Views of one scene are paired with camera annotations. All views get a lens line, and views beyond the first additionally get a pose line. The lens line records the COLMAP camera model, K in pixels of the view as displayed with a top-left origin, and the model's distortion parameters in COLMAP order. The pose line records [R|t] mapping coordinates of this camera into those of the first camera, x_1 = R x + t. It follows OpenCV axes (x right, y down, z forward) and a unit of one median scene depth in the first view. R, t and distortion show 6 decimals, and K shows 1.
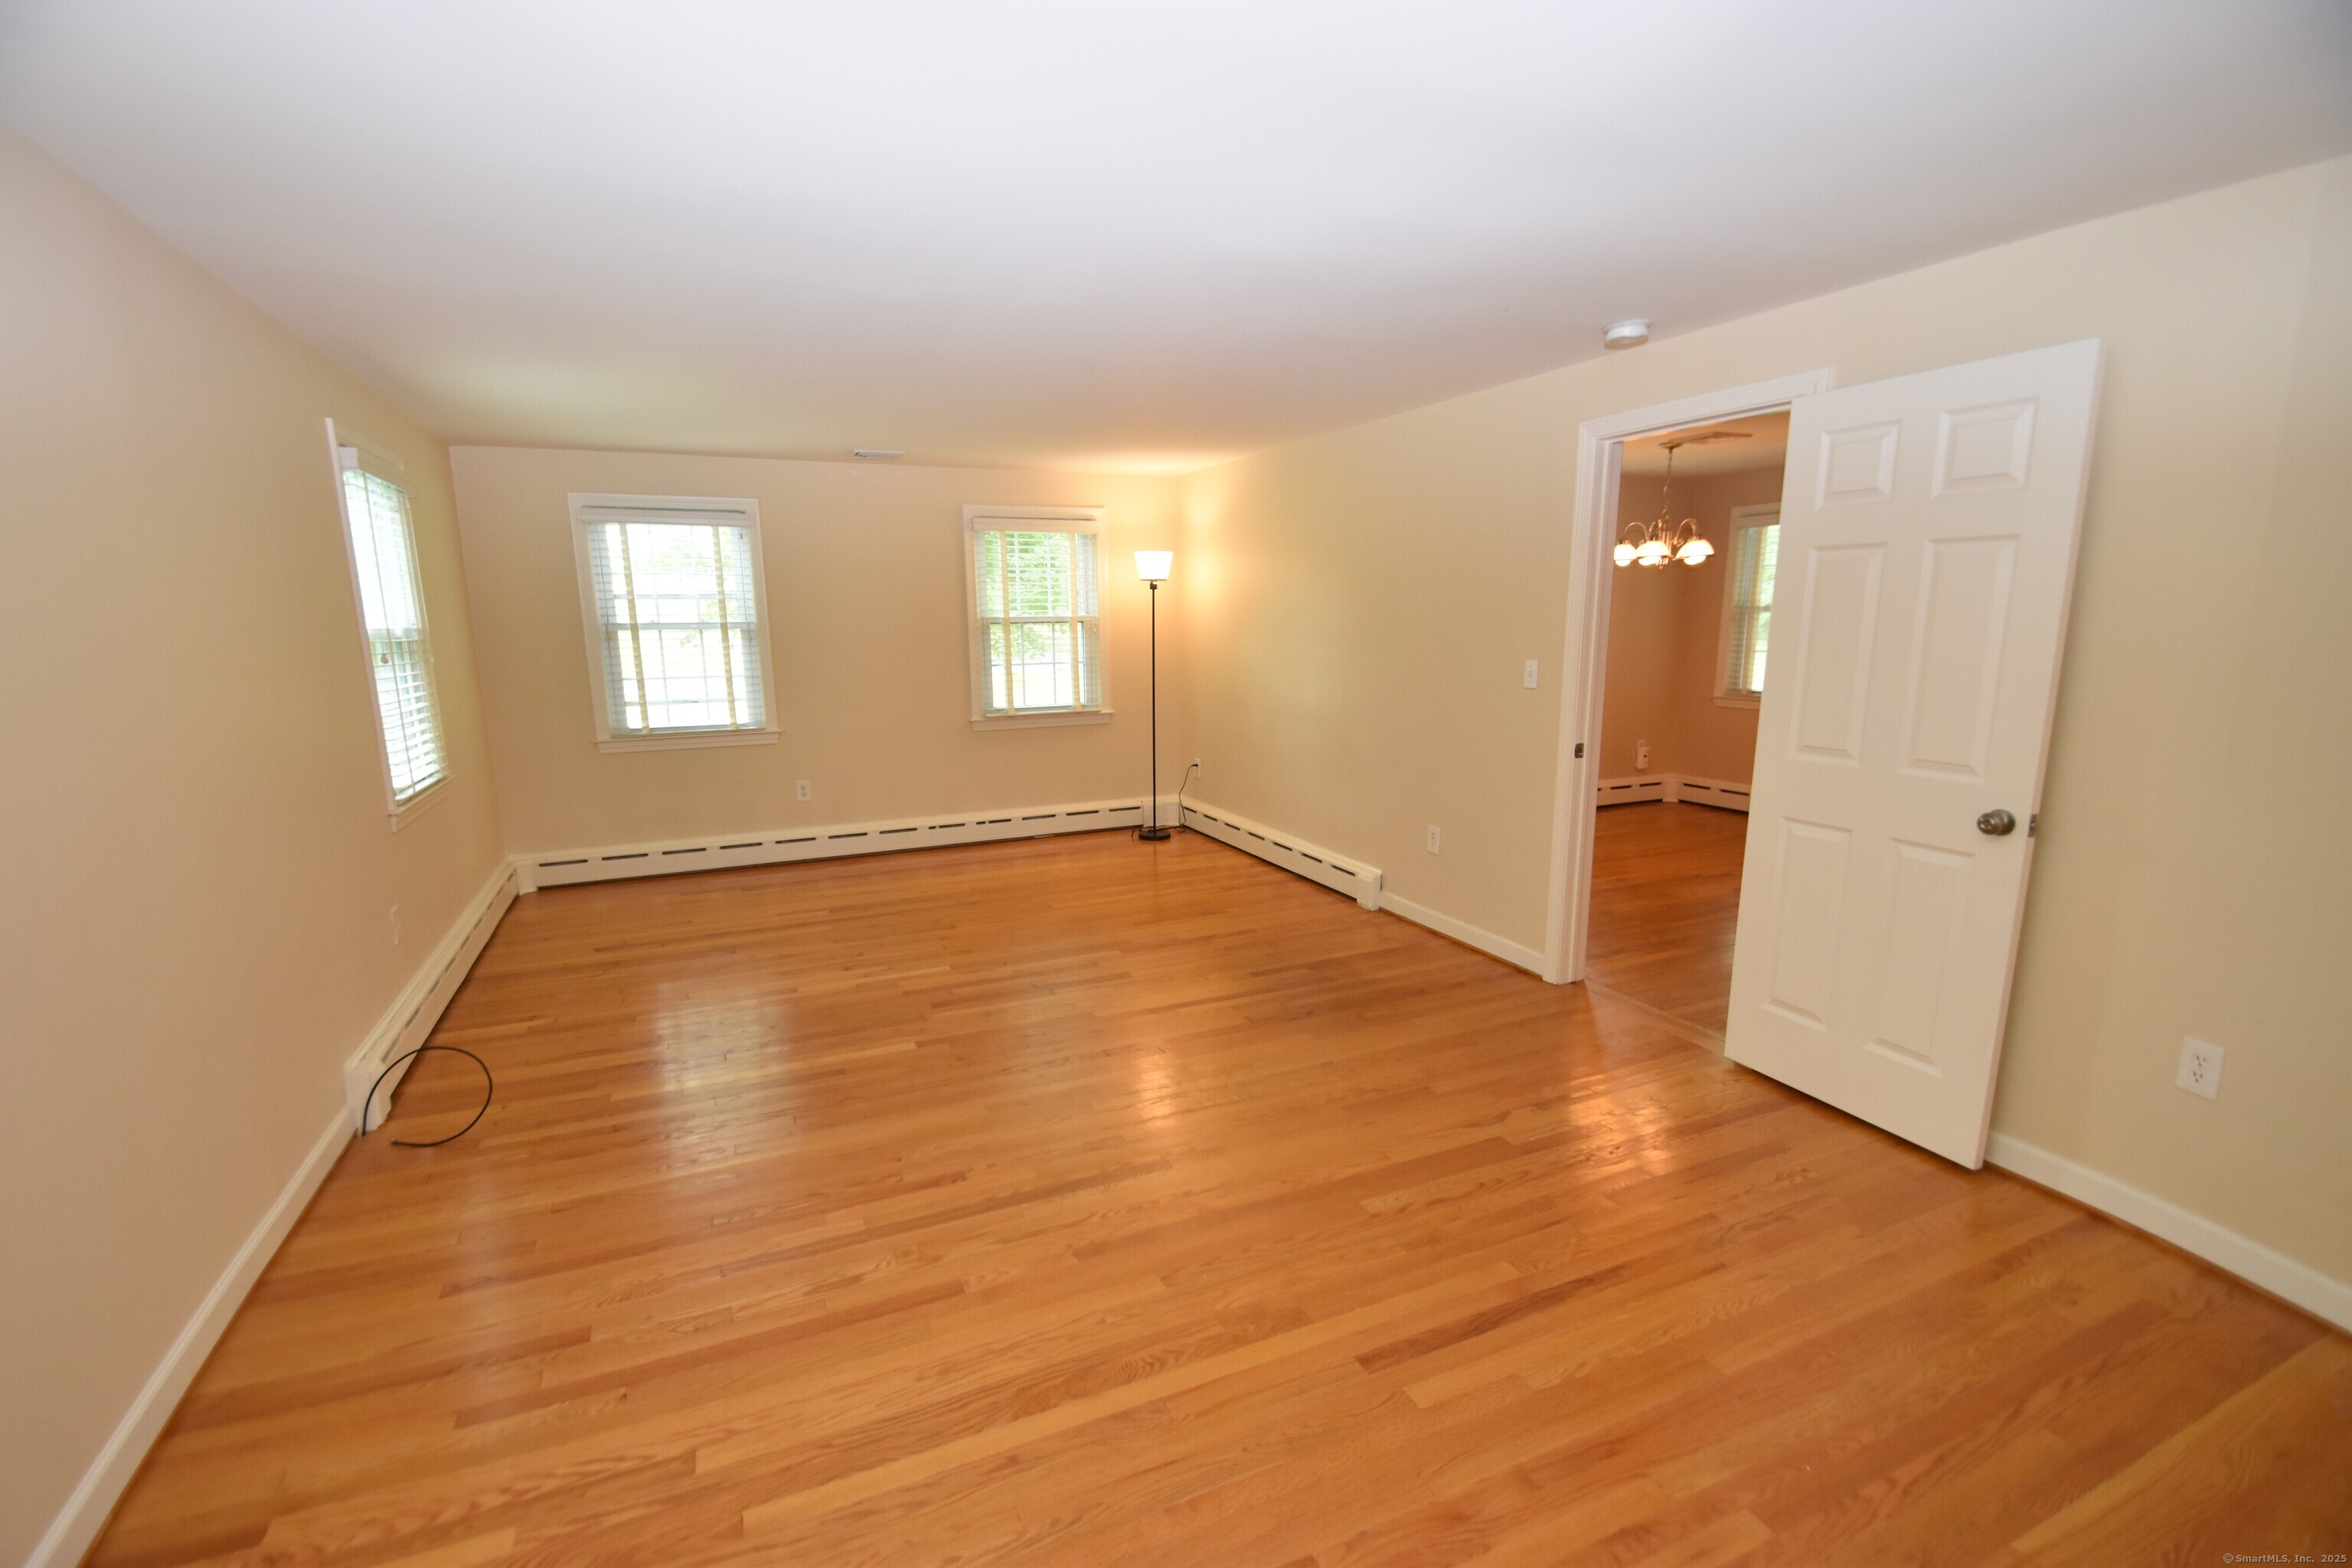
lens RADIAL K [[1030.8, 0, 1151.5], [0, 1030.8, 816.9], [0, 0, 1]] dist [0.013532, -0.017026]
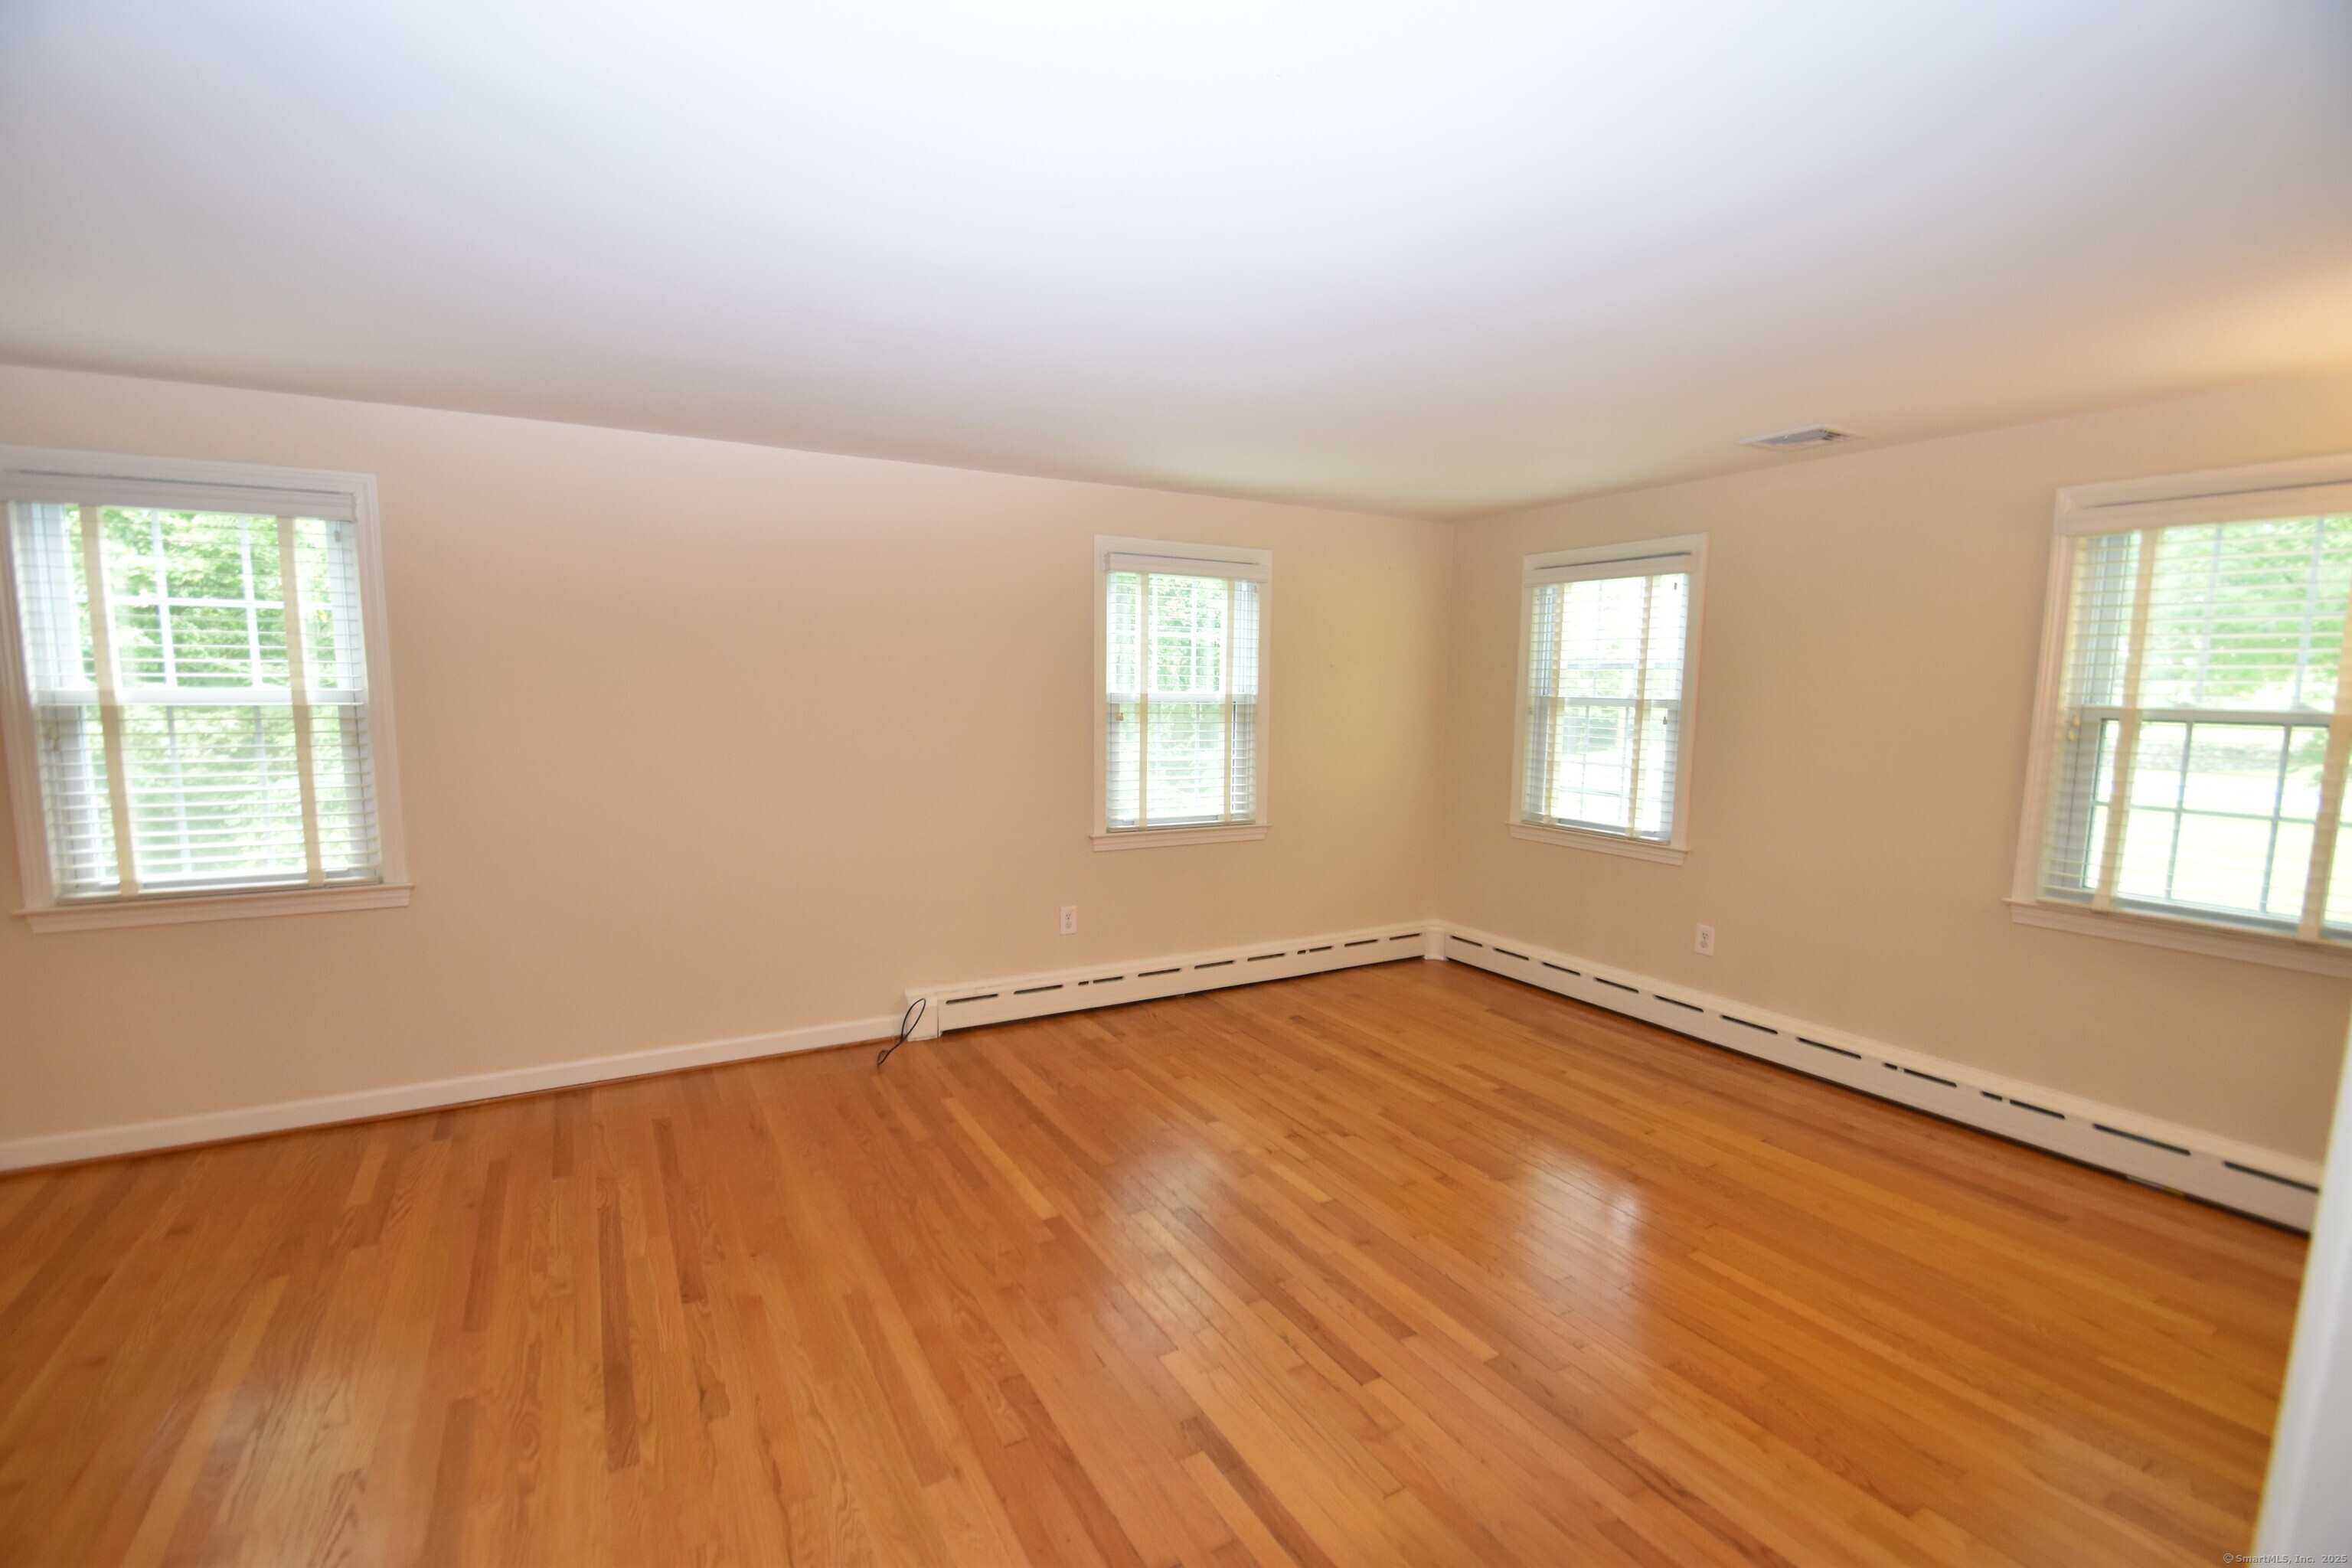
lens RADIAL K [[1033.9, 0, 1156.0], [0, 1033.9, 817.4], [0, 0, 1]] dist [0.016213, -0.016673]
pose [[0.094262, 0.142382, -0.985313, 0.340945], [-0.204299, 0.971423, 0.120830, -0.126682], [0.974360, 0.189908, 0.120657, 0.590735]]
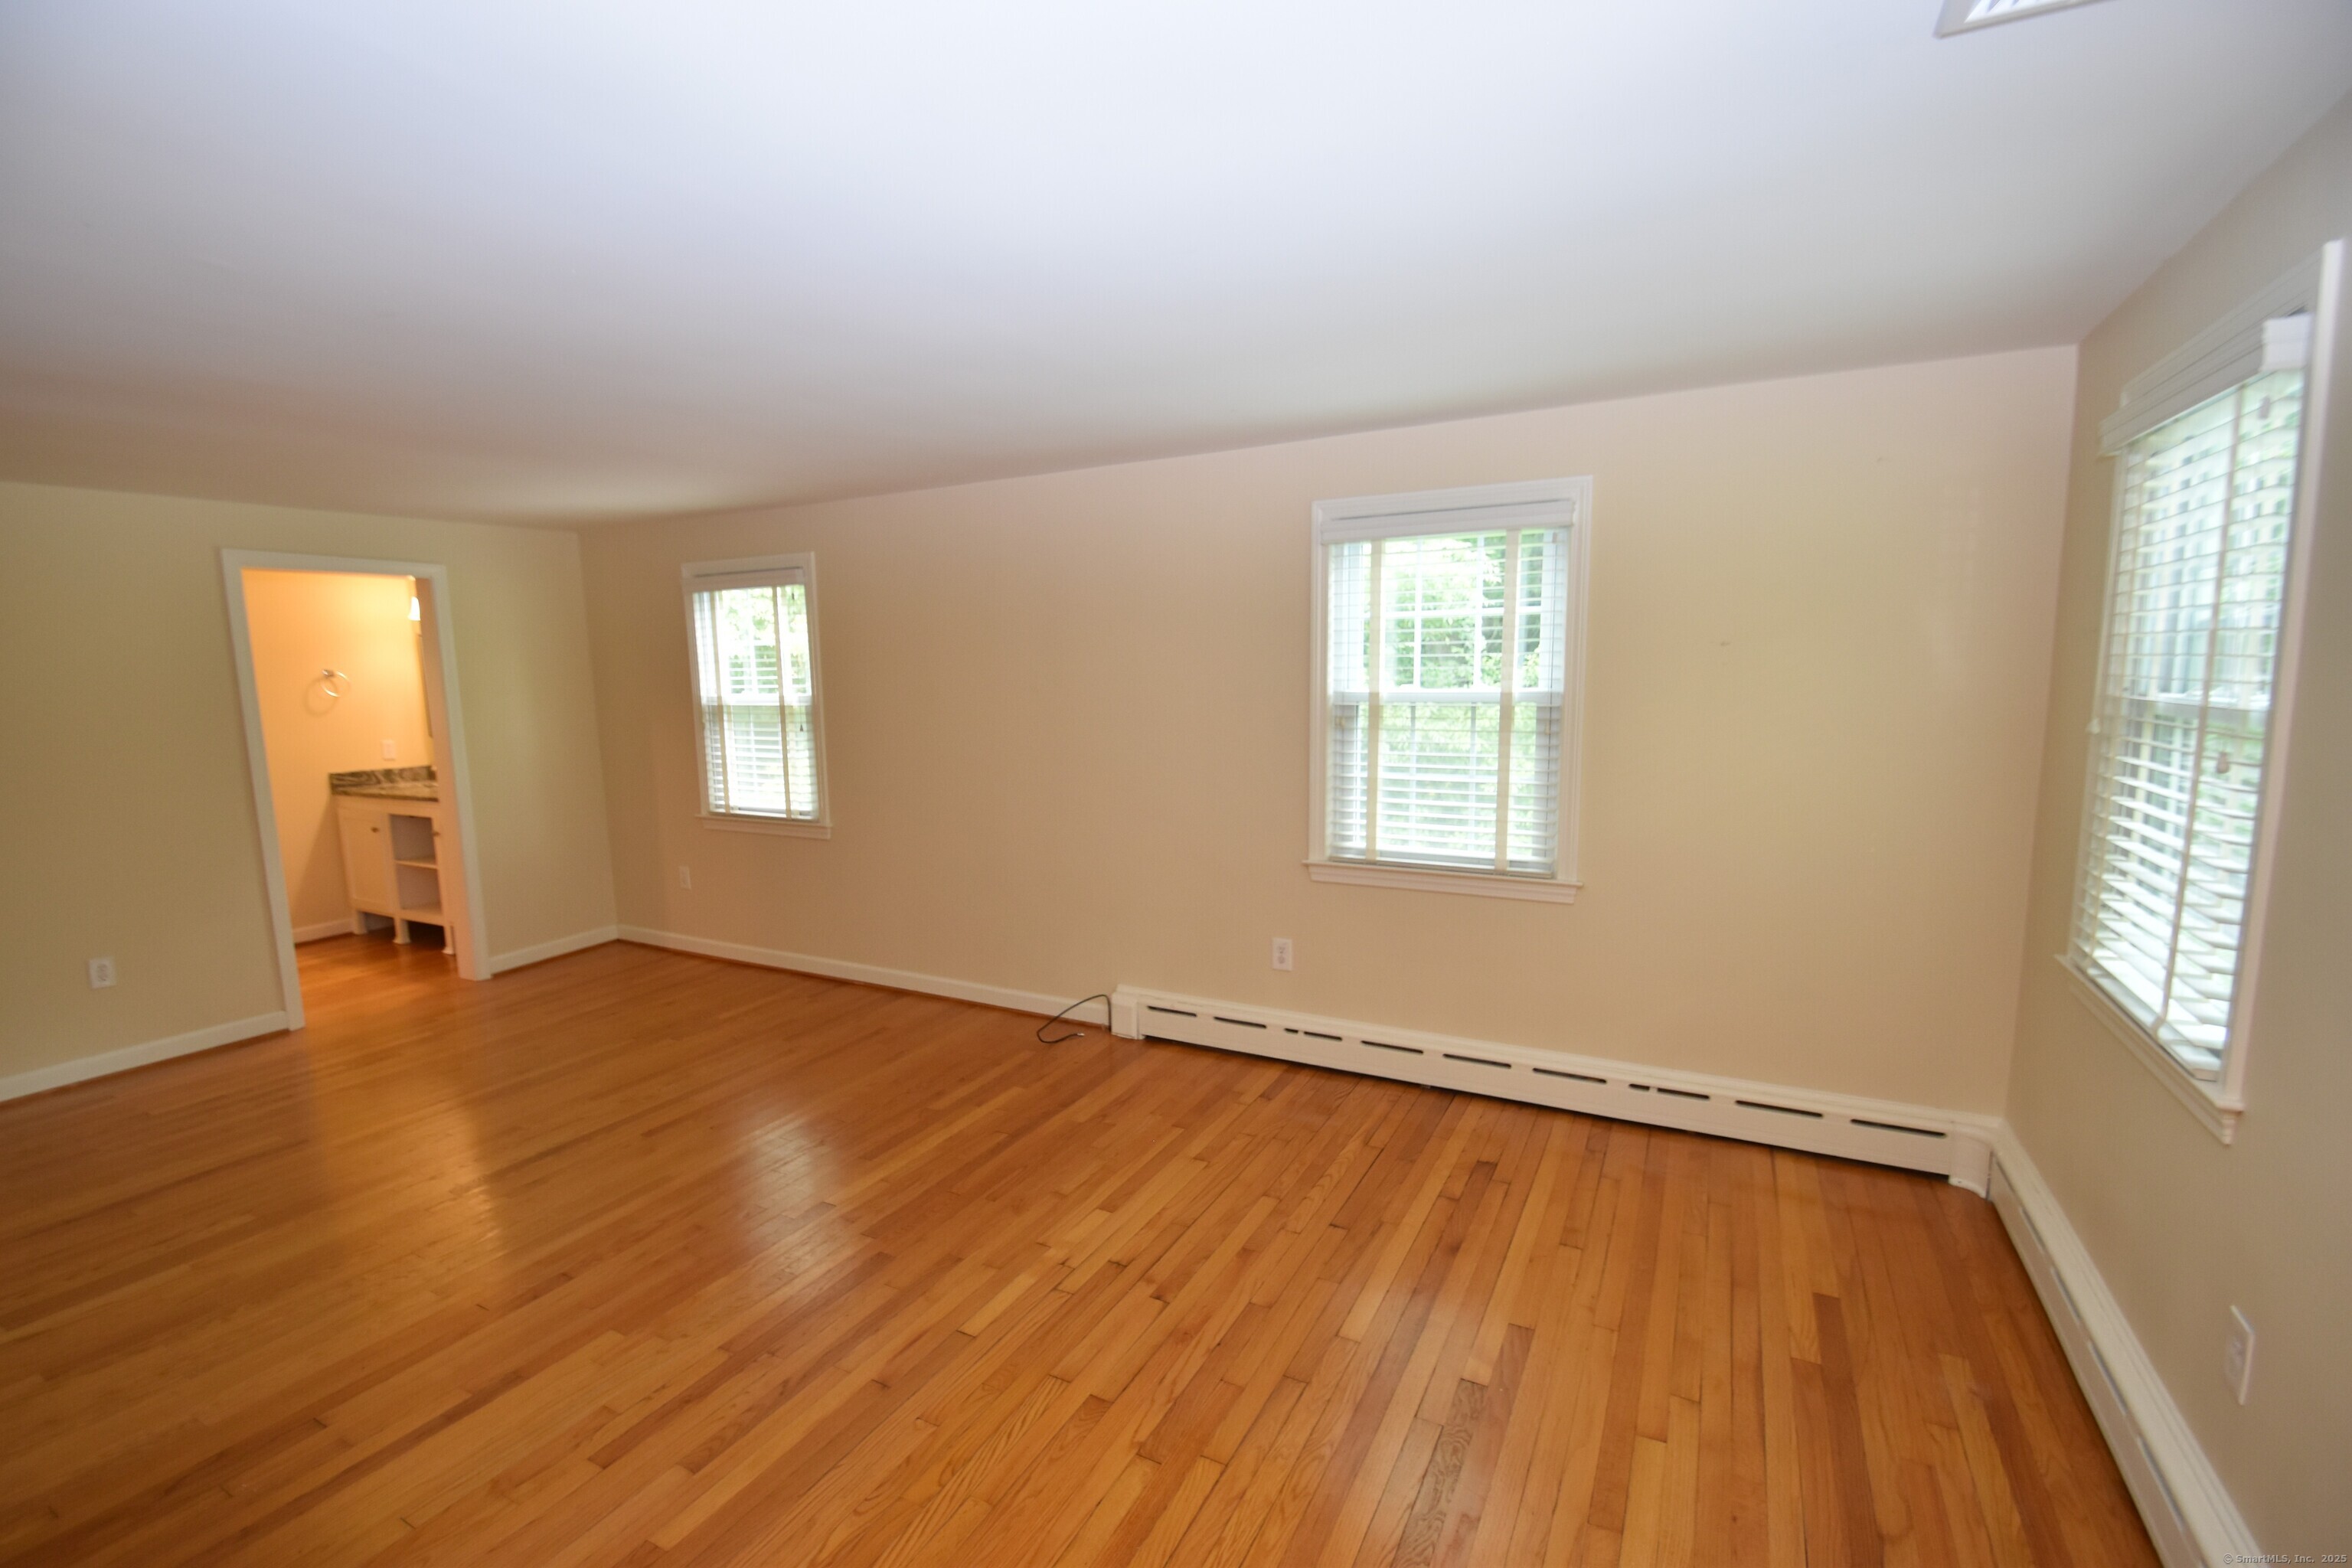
lens RADIAL K [[1033.9, 0, 1156.0], [0, 1033.9, 817.4], [0, 0, 1]] dist [0.016213, -0.016673]
pose [[-0.791025, 0.113874, -0.601092, 0.021690], [-0.091016, 0.949686, 0.299688, -0.229298], [0.604976, 0.291769, -0.740861, 1.087265]]
